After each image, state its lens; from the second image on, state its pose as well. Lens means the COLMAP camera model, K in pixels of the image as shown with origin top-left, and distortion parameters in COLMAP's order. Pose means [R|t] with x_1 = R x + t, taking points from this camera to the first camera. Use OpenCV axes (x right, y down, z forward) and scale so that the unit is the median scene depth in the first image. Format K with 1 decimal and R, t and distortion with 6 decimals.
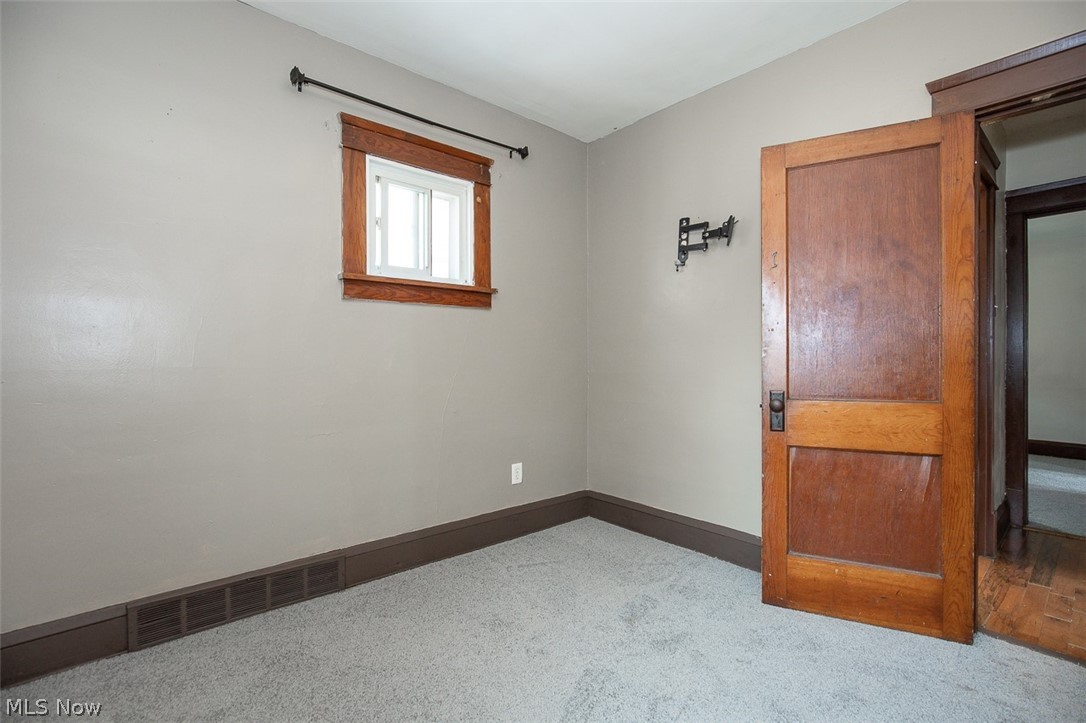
lens RADIAL K [[501.2, 0, 546.3], [0, 501.2, 365.6], [0, 0, 1]] dist [-0.015394, 0.002990]
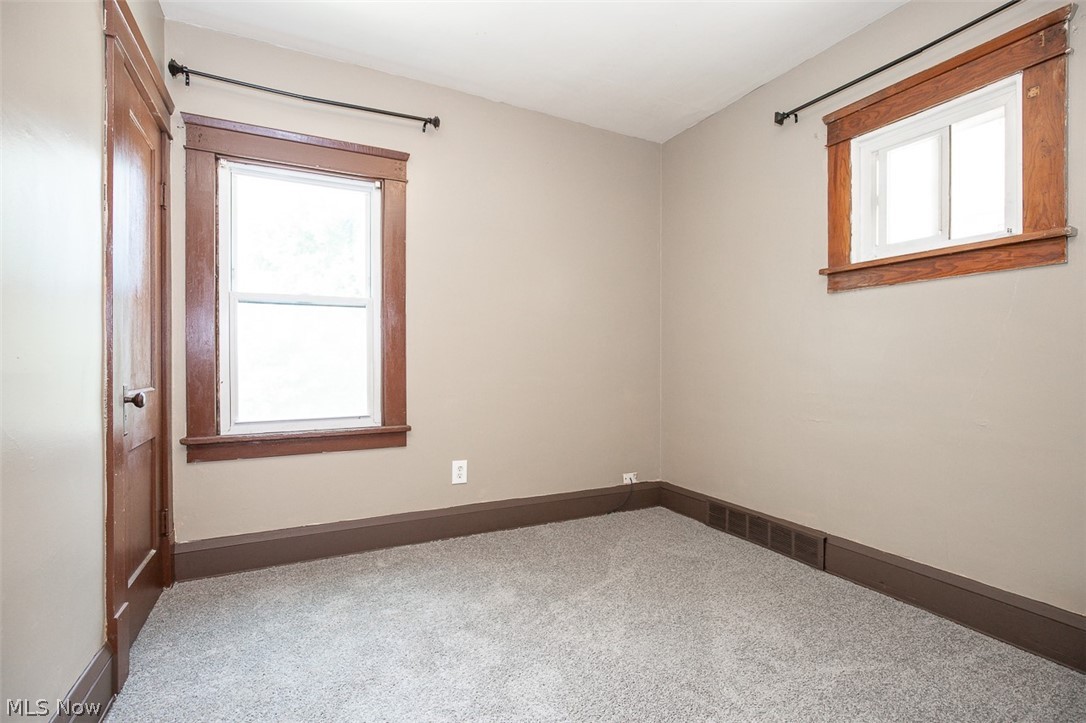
lens RADIAL K [[501.2, 0, 548.1], [0, 501.2, 359.0], [0, 0, 1]] dist [-0.015394, 0.002990]
pose [[-0.239456, 0.007642, -0.970877, 0.619384], [-0.003741, 0.999954, 0.008794, -0.003222], [0.970900, 0.005738, -0.239417, 0.570481]]
